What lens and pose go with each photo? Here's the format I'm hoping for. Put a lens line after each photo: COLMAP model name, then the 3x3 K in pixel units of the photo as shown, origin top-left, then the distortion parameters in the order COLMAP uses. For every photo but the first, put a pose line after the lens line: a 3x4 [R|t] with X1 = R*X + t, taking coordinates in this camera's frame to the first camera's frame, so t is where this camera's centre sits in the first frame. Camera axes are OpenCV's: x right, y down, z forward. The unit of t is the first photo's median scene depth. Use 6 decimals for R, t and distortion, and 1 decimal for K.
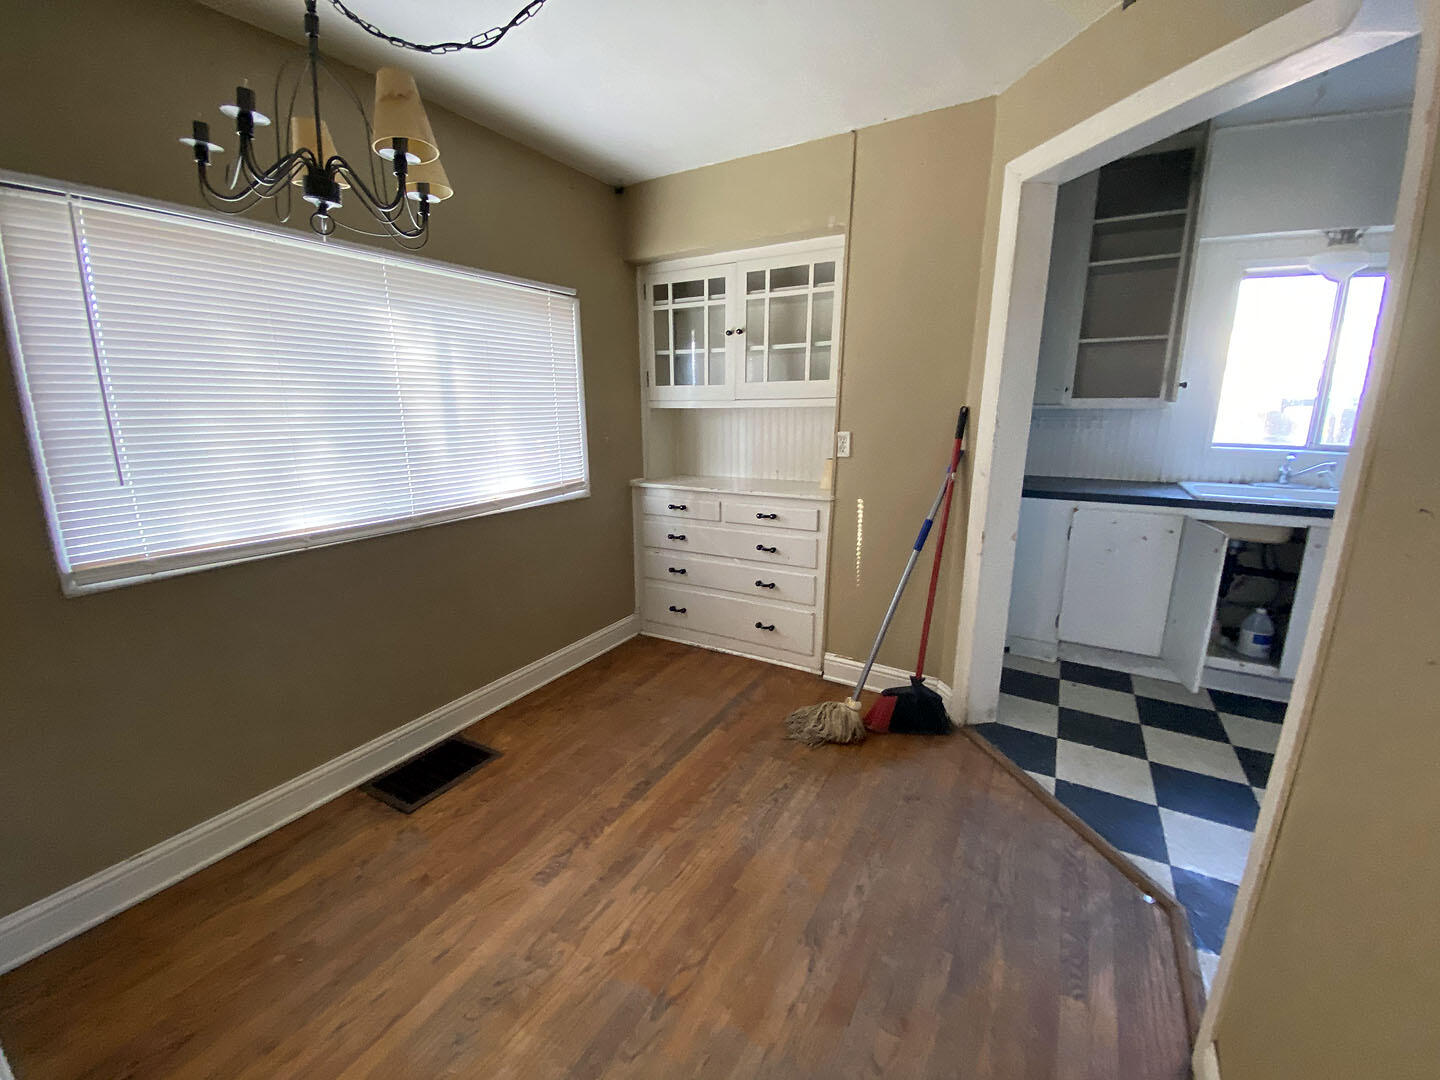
lens RADIAL K [[583.3, 0, 720.3], [0, 583.3, 531.6], [0, 0, 1]] dist [0.021362, -0.020225]
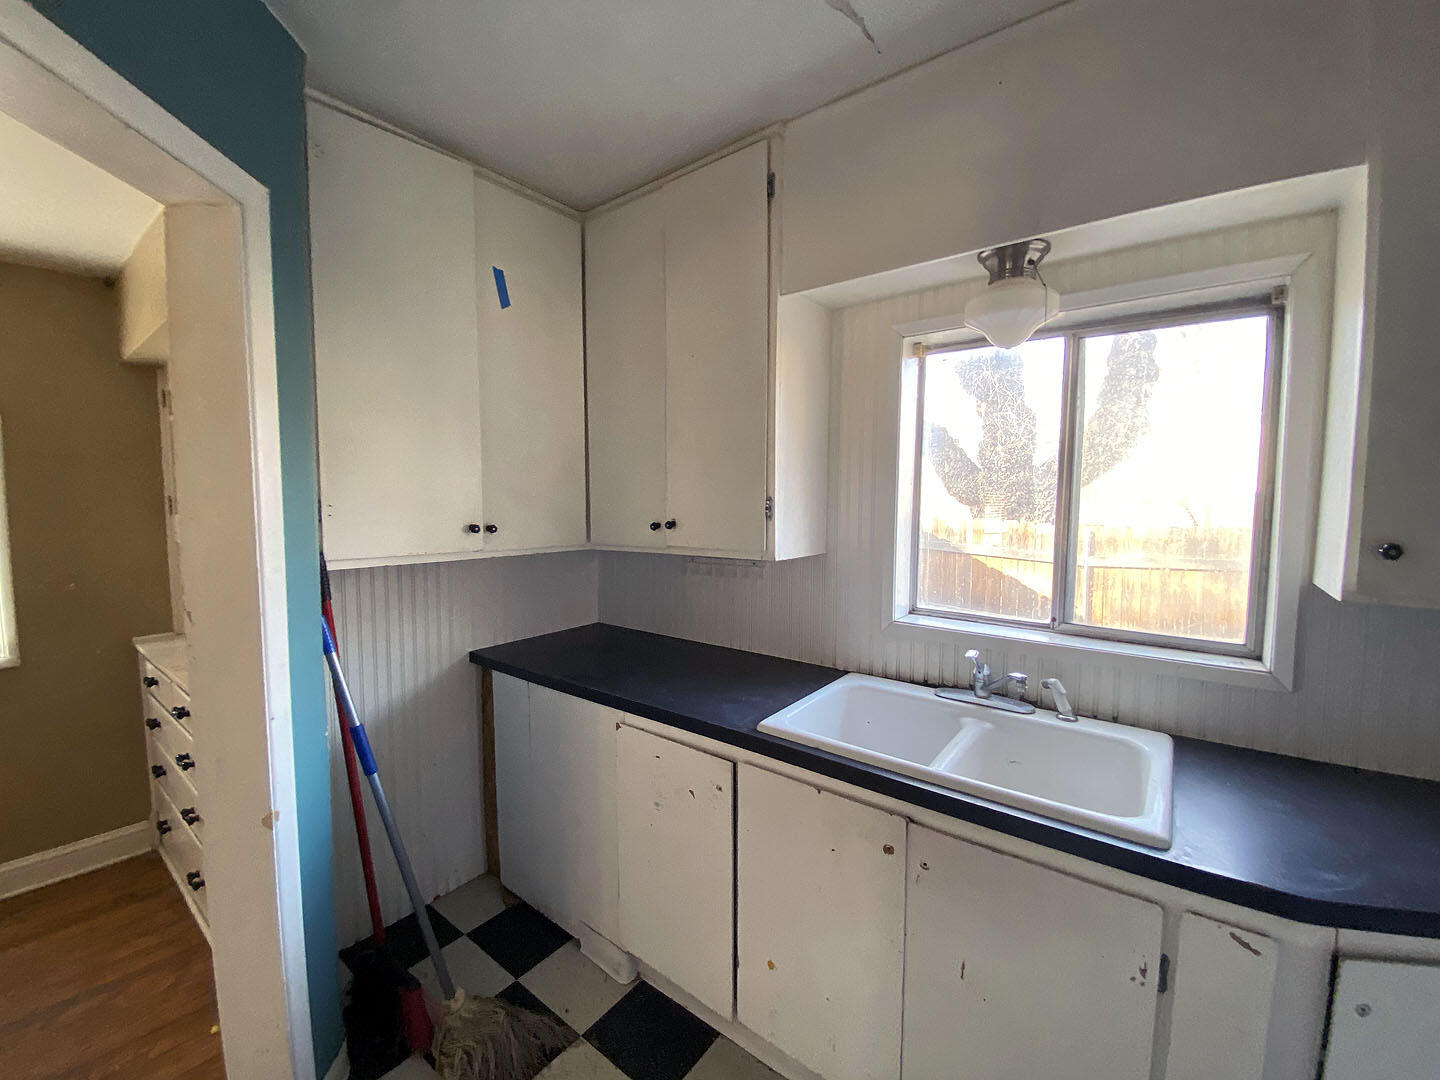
lens RADIAL K [[583.3, 0, 720.3], [0, 583.3, 531.6], [0, 0, 1]] dist [0.021362, -0.020225]
pose [[0.993321, 0.006256, -0.115215, 0.757540], [-0.021924, 0.990571, -0.135235, -0.151307], [0.113282, 0.136857, 0.984092, 0.391873]]
